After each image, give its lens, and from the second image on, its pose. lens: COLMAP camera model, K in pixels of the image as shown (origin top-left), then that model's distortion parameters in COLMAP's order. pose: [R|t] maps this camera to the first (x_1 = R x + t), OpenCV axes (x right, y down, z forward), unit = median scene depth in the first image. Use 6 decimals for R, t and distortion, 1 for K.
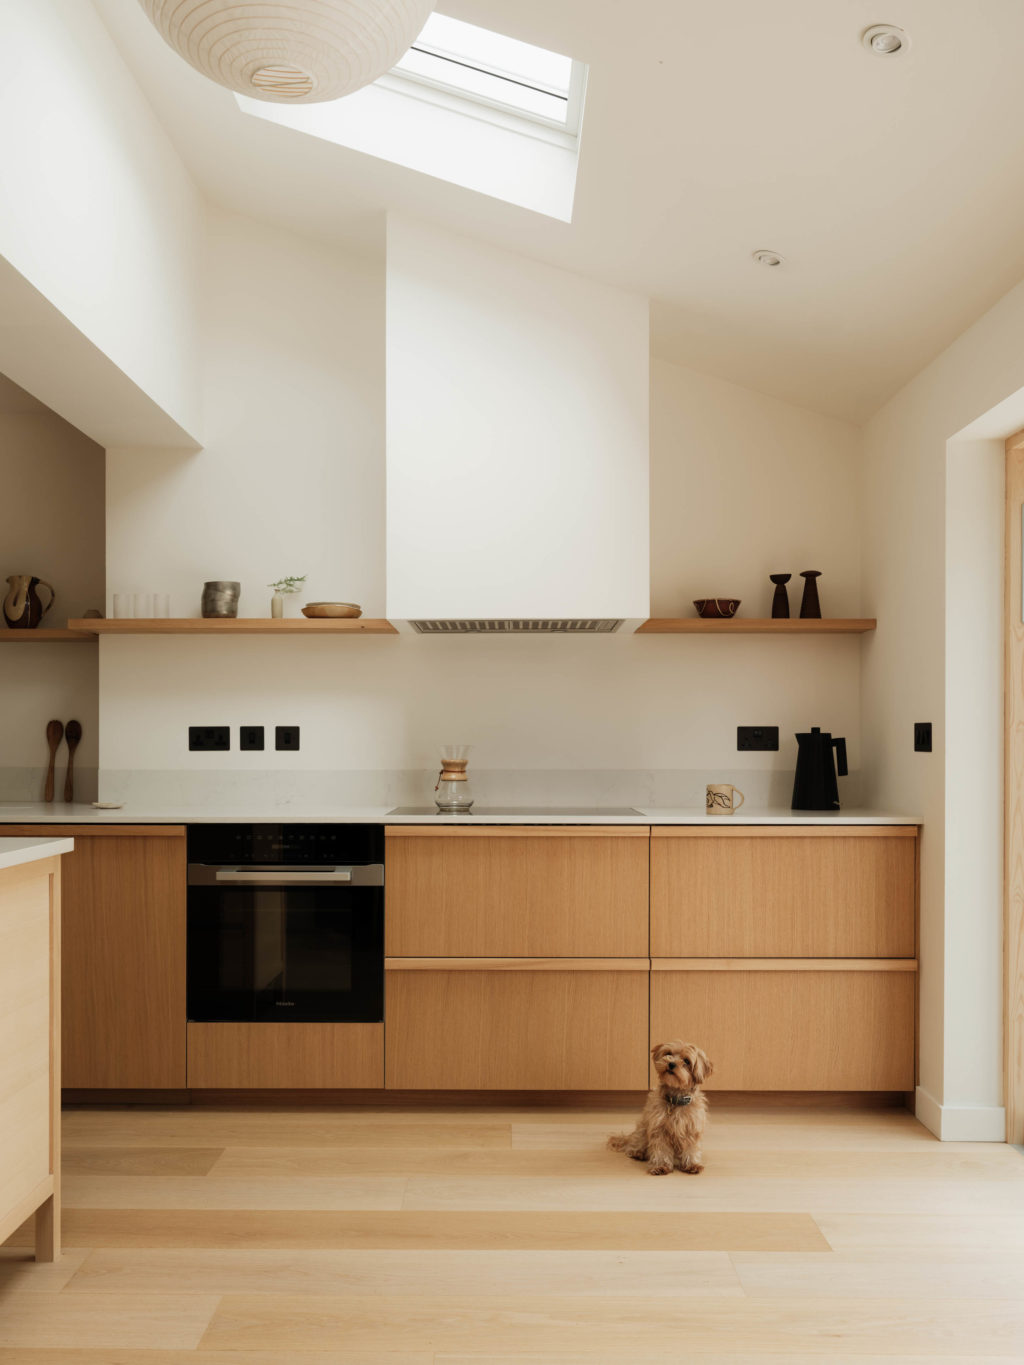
lens RADIAL K [[1282.1, 0, 537.4], [0, 1282.1, 758.0], [0, 0, 1]] dist [0.001189, 0.002209]
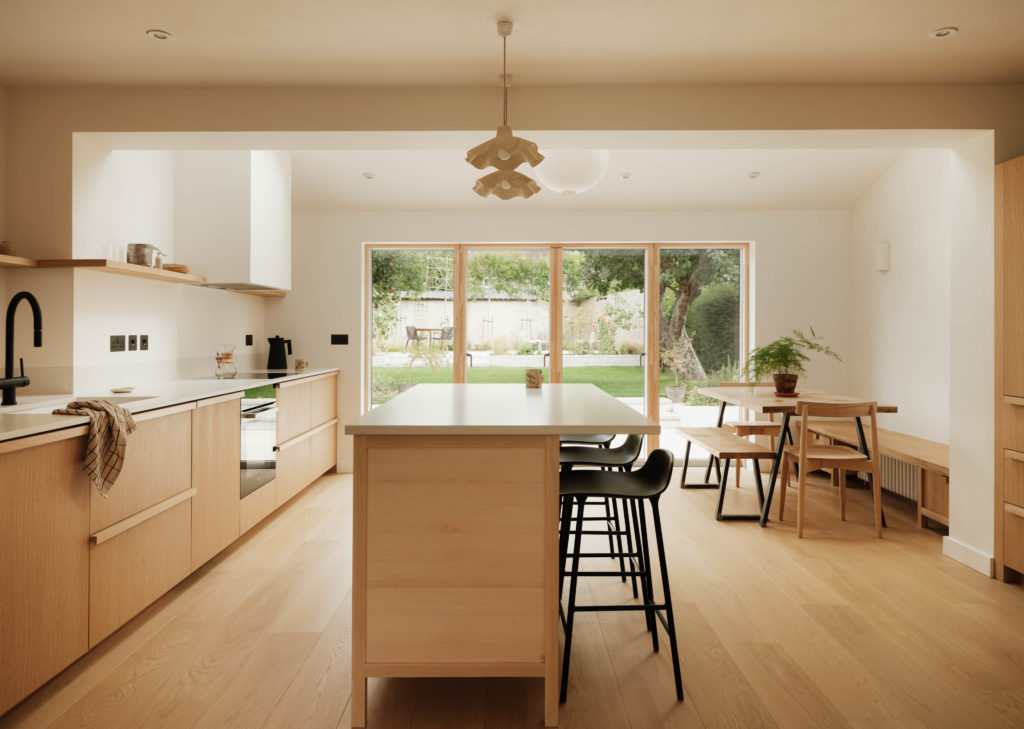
lens RADIAL K [[731.3, 0, 537.0], [0, 731.3, 344.9], [0, 0, 1]] dist [0.000438, 0.001690]
pose [[-0.057452, -0.015667, 0.998225, -1.329702], [0.012146, 0.999792, 0.016390, -0.024878], [-0.998274, 0.013066, -0.057249, 0.638212]]
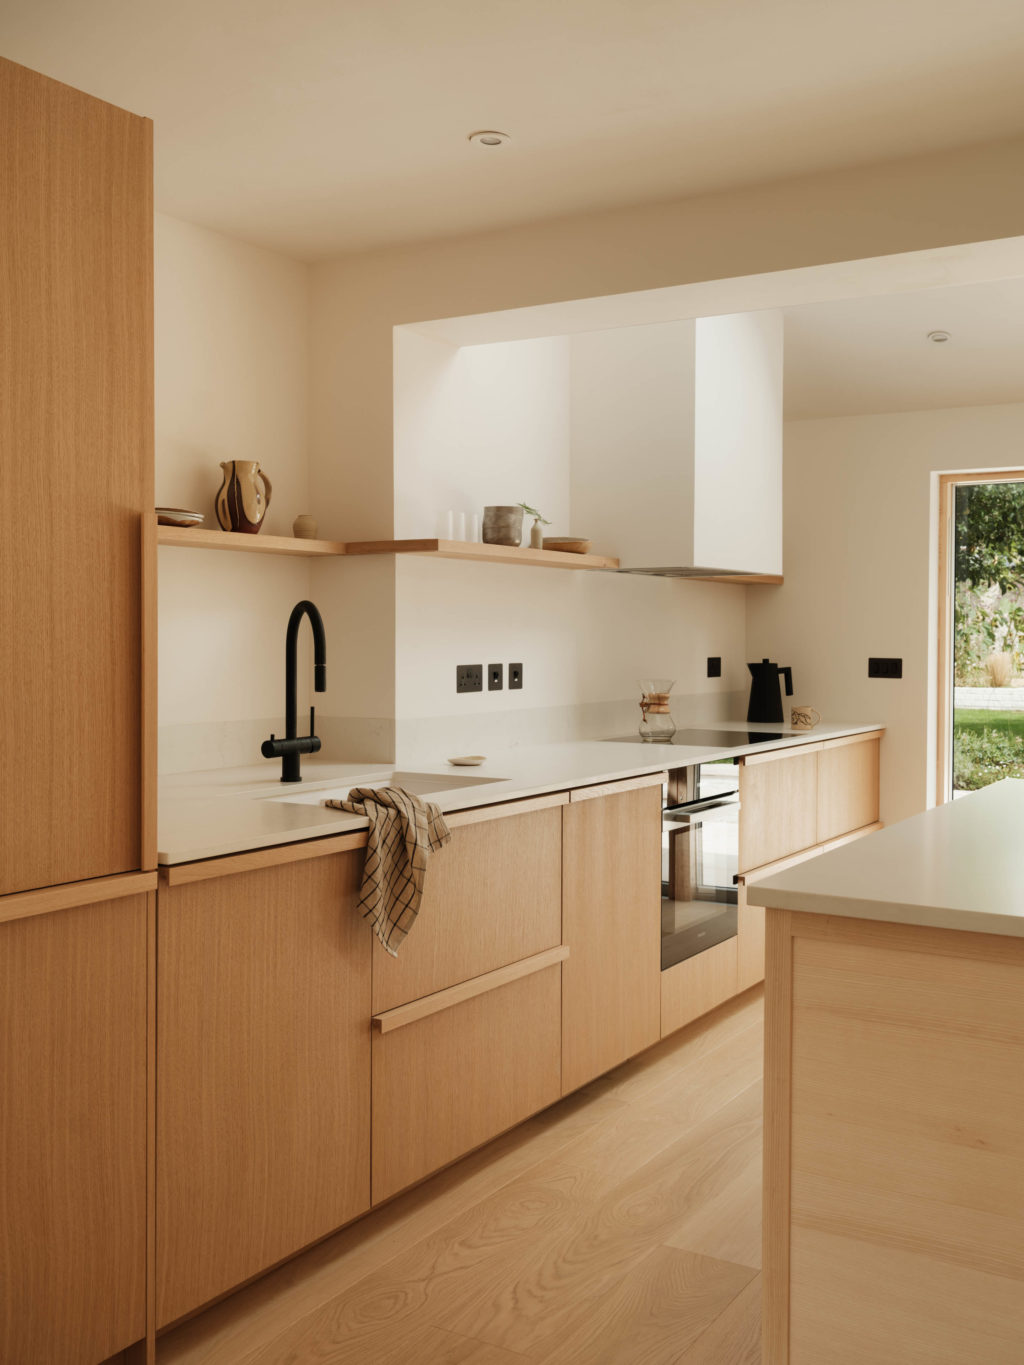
lens RADIAL K [[1409.8, 0, 512.0], [0, 1409.8, 682.5], [0, 0, 1]] dist [0.010368, 0.007201]
pose [[0.493305, -0.028297, 0.869396, -1.259211], [0.002739, 0.999516, 0.030978, -0.049108], [-0.869852, -0.012901, 0.493144, 0.569243]]
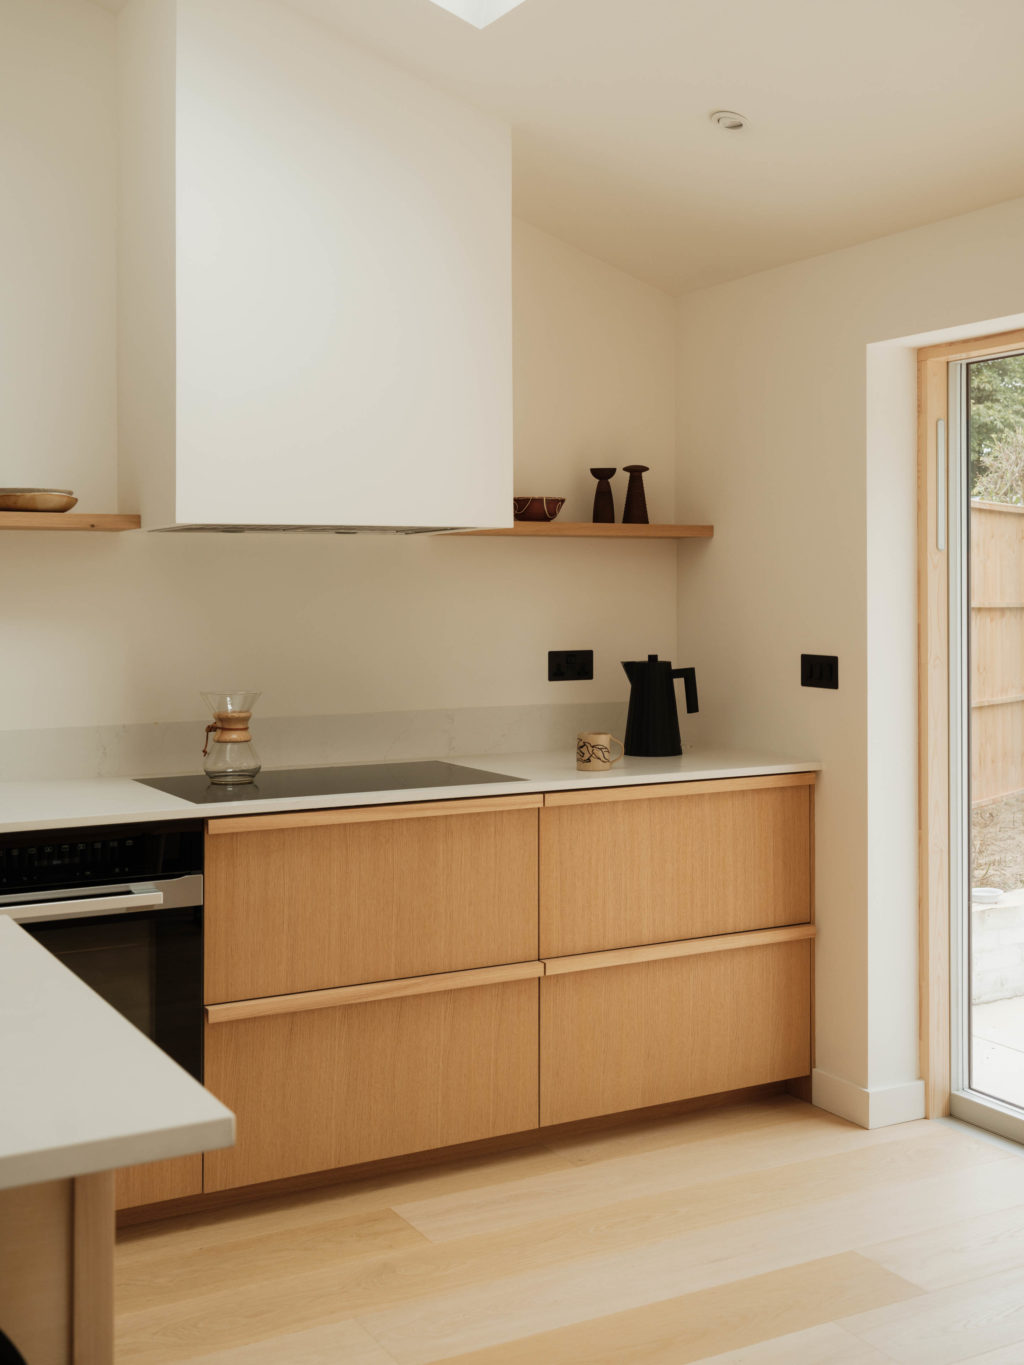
lens RADIAL K [[1609.0, 0, 625.6], [0, 1609.0, 590.2], [0, 0, 1]] dist [-0.002092, 0.036884]
pose [[0.854710, -0.006479, 0.519066, -0.377614], [0.010619, 0.999931, -0.005003, -0.066296], [-0.518998, 0.009788, 0.854720, 0.120167]]
